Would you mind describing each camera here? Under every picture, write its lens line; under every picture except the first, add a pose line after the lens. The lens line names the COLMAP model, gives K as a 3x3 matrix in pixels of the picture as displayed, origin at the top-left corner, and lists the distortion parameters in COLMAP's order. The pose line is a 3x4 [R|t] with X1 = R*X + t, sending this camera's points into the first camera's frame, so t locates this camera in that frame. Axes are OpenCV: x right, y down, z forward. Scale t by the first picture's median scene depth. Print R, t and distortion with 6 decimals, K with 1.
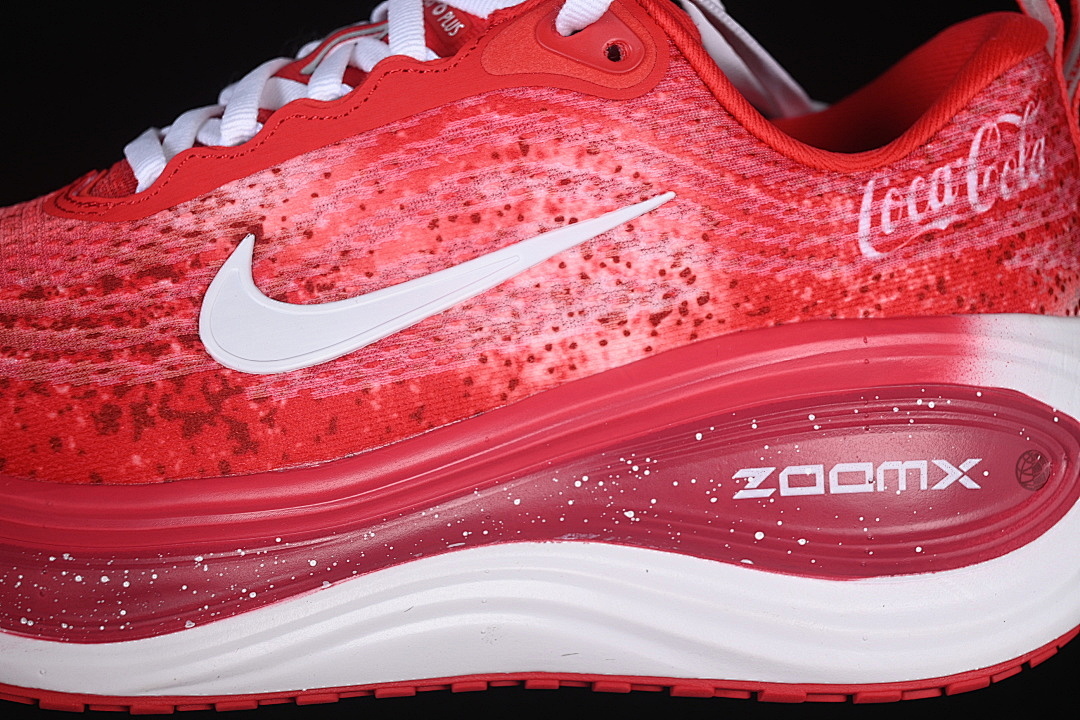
lens RADIAL K [[2362.1, 0, 538.0], [0, 2362.1, 369.3], [0, 0, 1]] dist [0.017332, 0.000000]
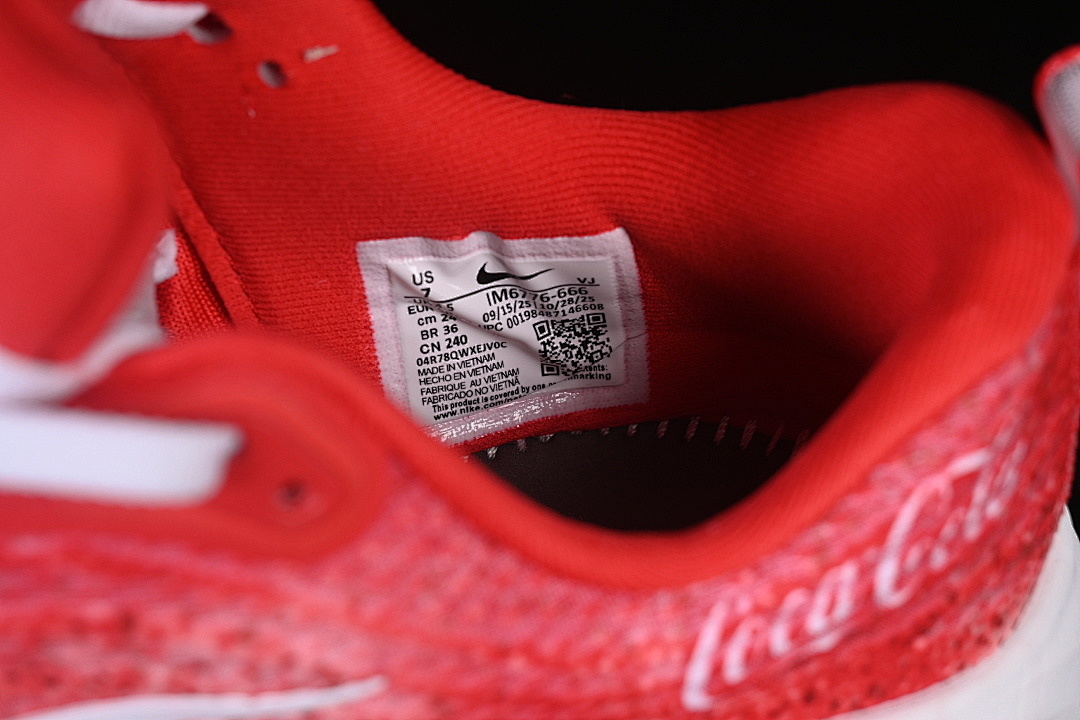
lens RADIAL K [[2362.1, 0, 532.3], [0, 2362.1, 359.7], [0, 0, 1]] dist [0.017332, 0.000000]
pose [[0.995389, 0.062506, 0.072764, 0.046373], [-0.093722, 0.795353, 0.598857, -0.495744], [-0.020441, -0.602915, 0.797544, 0.567642]]
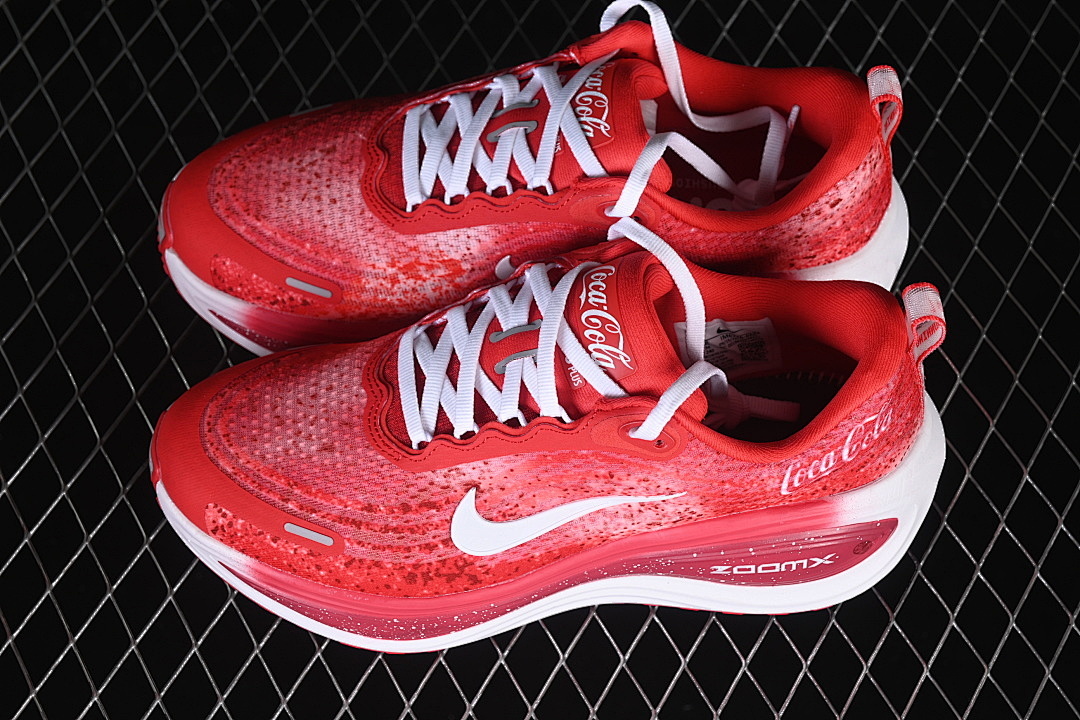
lens RADIAL K [[2362.1, 0, 535.7], [0, 2362.1, 364.5], [0, 0, 1]] dist [0.017332, 0.000000]
pose [[0.998481, 0.036176, -0.041556, 0.009568], [0.006346, 0.673720, 0.738959, -1.602284], [0.054730, -0.738100, 0.672468, -0.261993]]
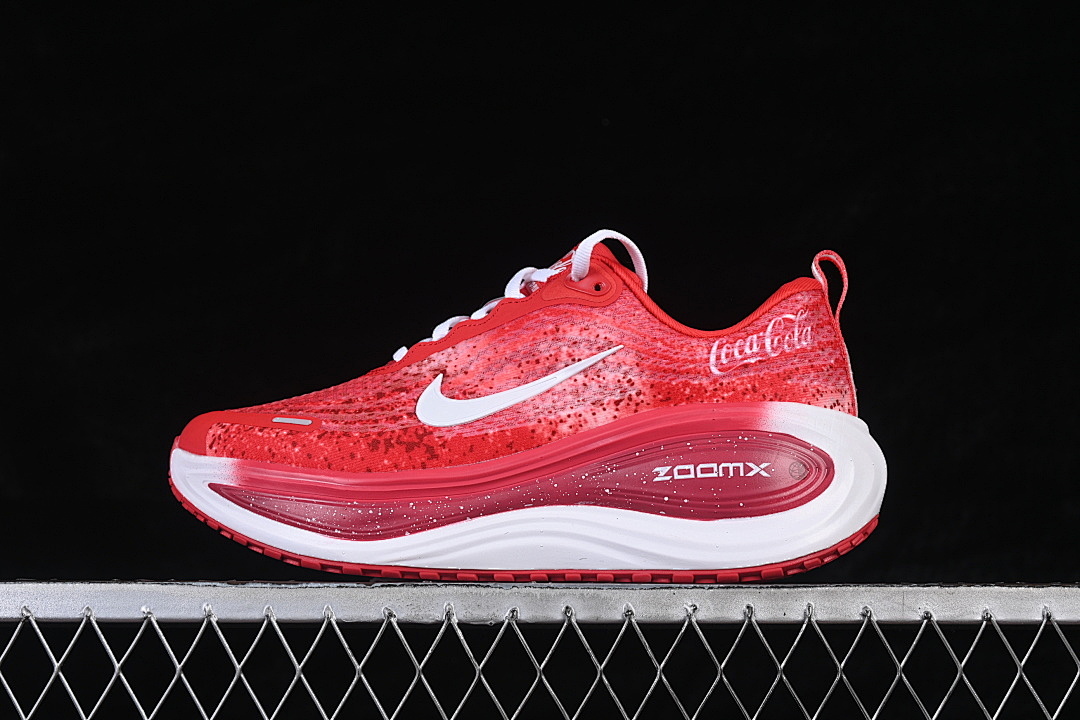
lens RADIAL K [[2362.1, 0, 545.7], [0, 2362.1, 360.9], [0, 0, 1]] dist [0.017332, 0.000000]
pose [[0.979070, -0.046669, -0.198100, 0.427111], [-0.007731, 0.964124, -0.265341, 0.532572], [0.203376, 0.261319, 0.943584, -1.124882]]
